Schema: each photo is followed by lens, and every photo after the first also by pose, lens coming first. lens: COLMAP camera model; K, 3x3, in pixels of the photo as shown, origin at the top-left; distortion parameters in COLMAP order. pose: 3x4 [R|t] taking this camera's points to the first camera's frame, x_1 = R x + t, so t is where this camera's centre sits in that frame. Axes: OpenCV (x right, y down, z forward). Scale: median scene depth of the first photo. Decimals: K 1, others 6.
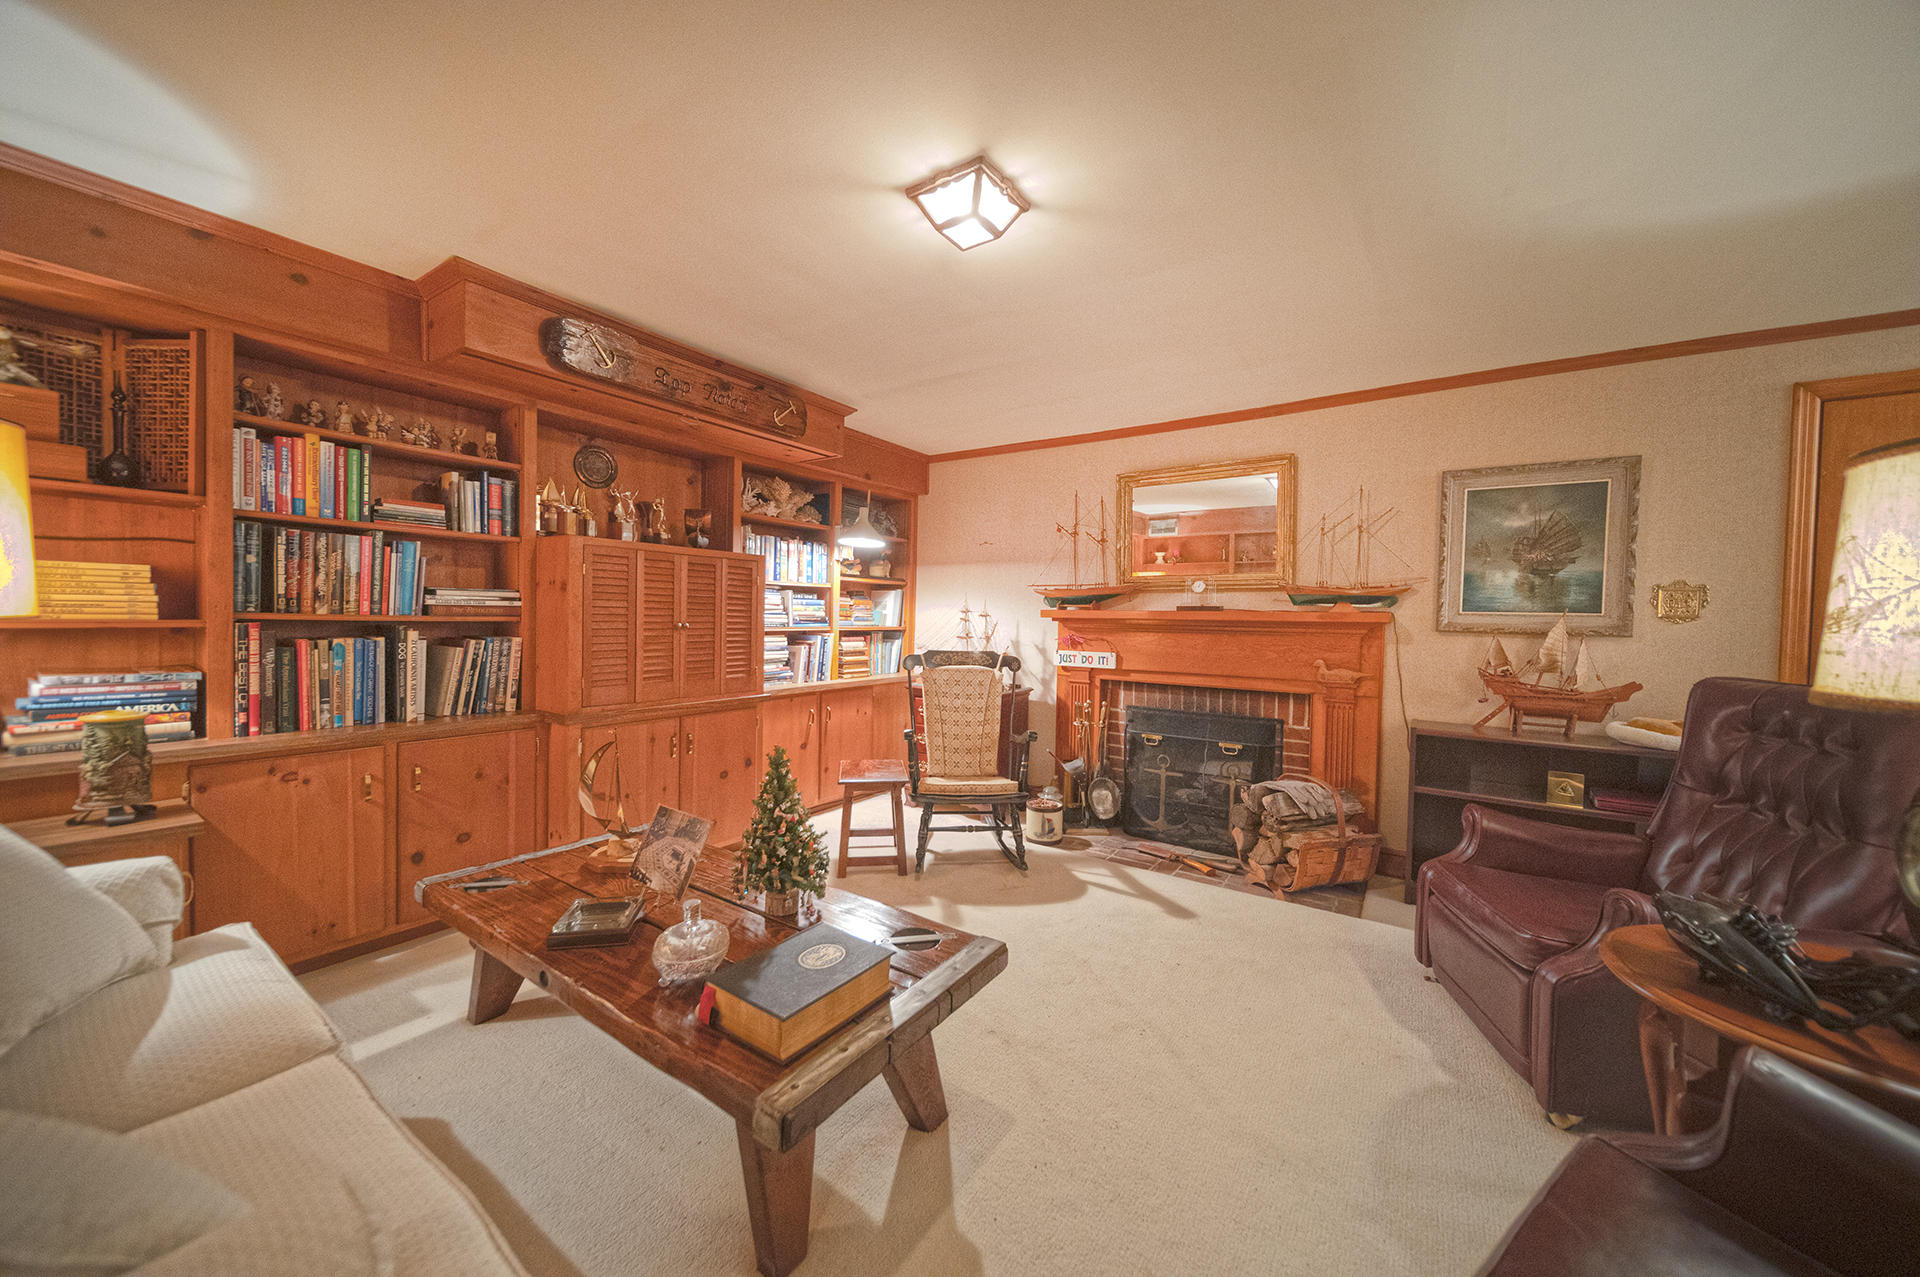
lens RADIAL K [[676.1, 0, 958.3], [0, 676.1, 633.6], [0, 0, 1]] dist [0.000264, -0.001537]
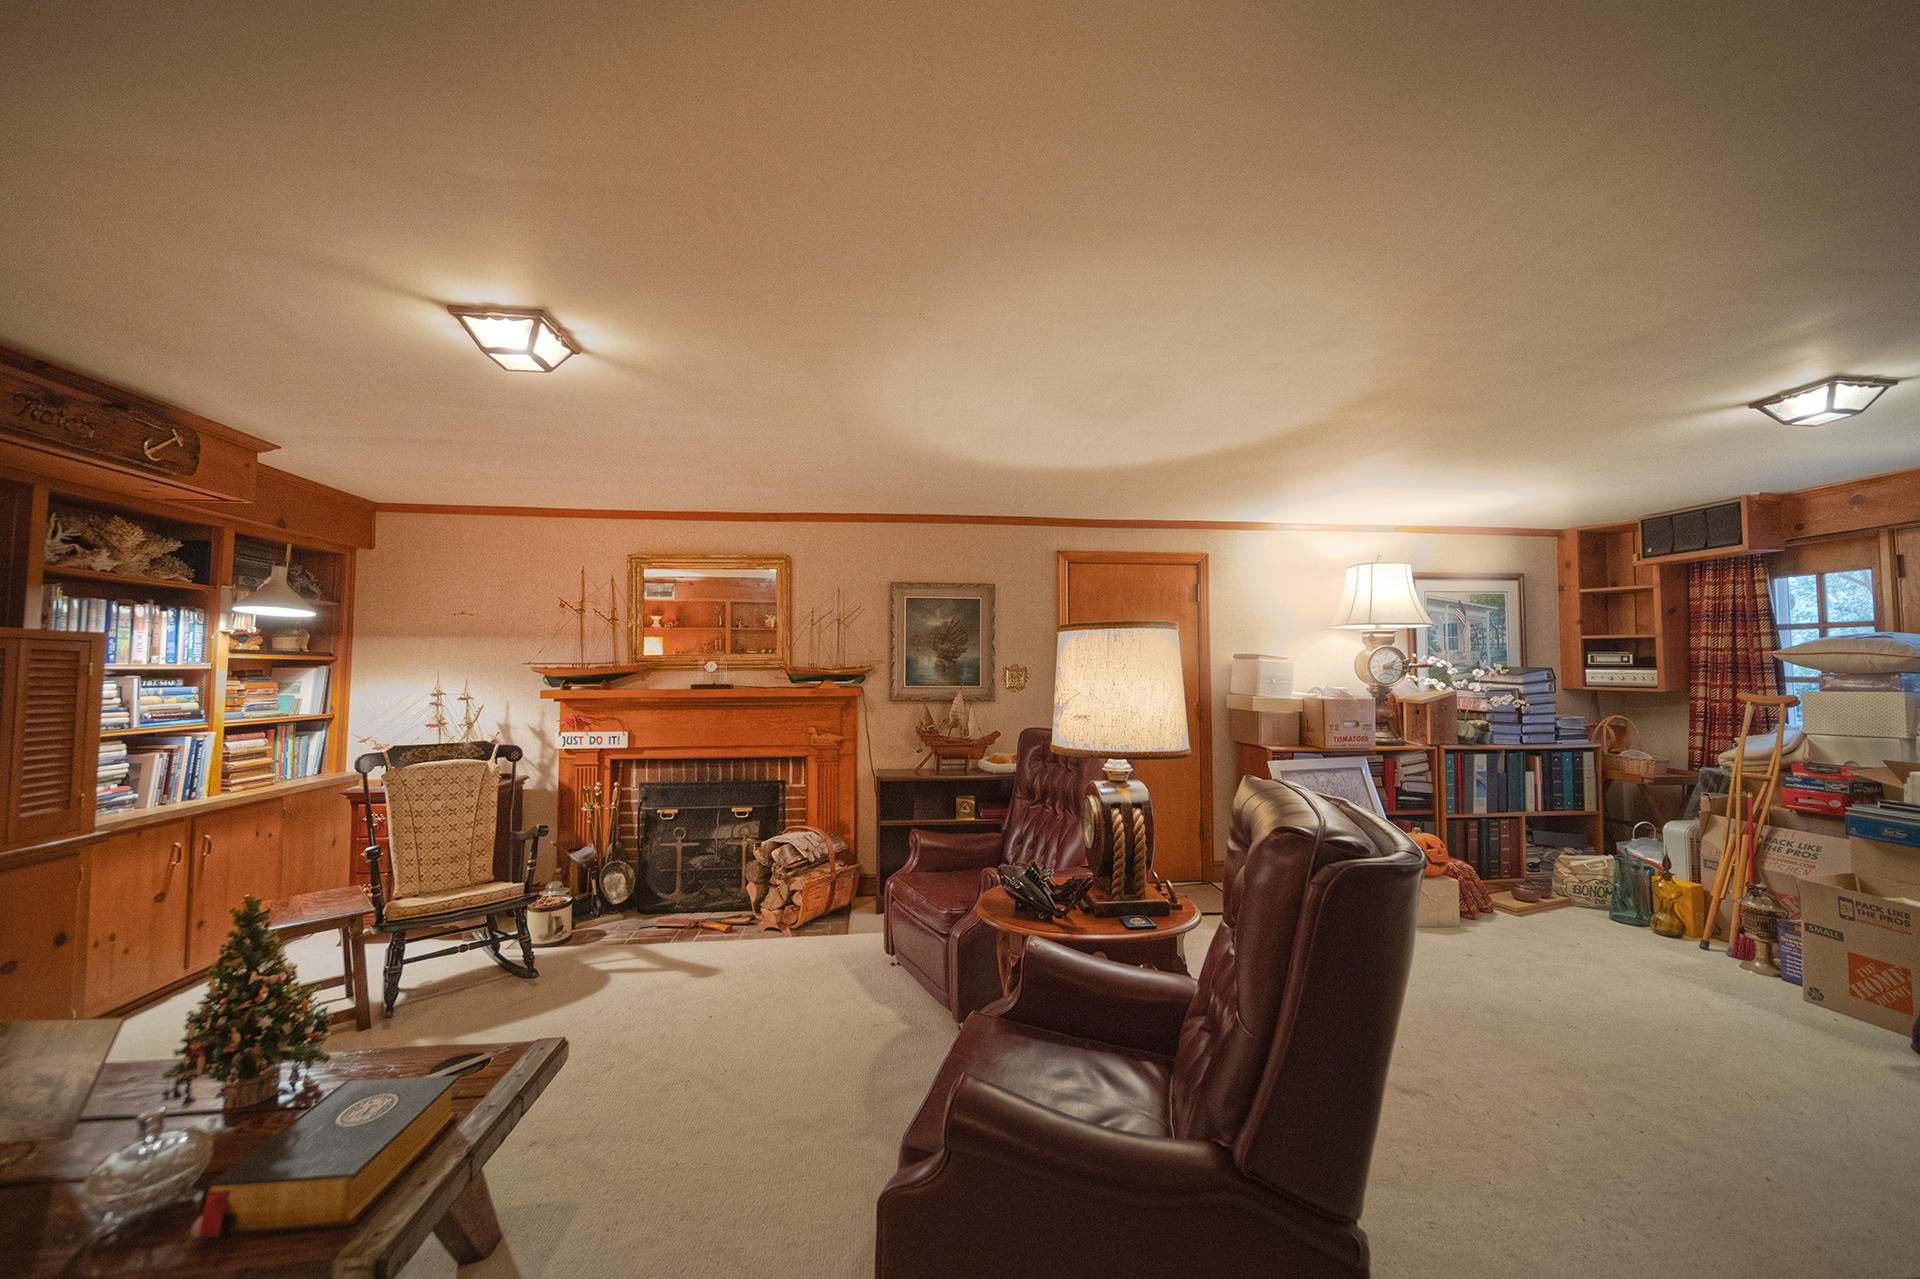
lens RADIAL K [[676.1, 0, 954.1], [0, 676.1, 645.8], [0, 0, 1]] dist [0.000264, -0.001537]
pose [[0.757535, 0.013025, 0.652664, -0.076369], [0.033240, 0.997734, -0.058492, -0.032293], [-0.651947, 0.066004, 0.755386, -0.107032]]
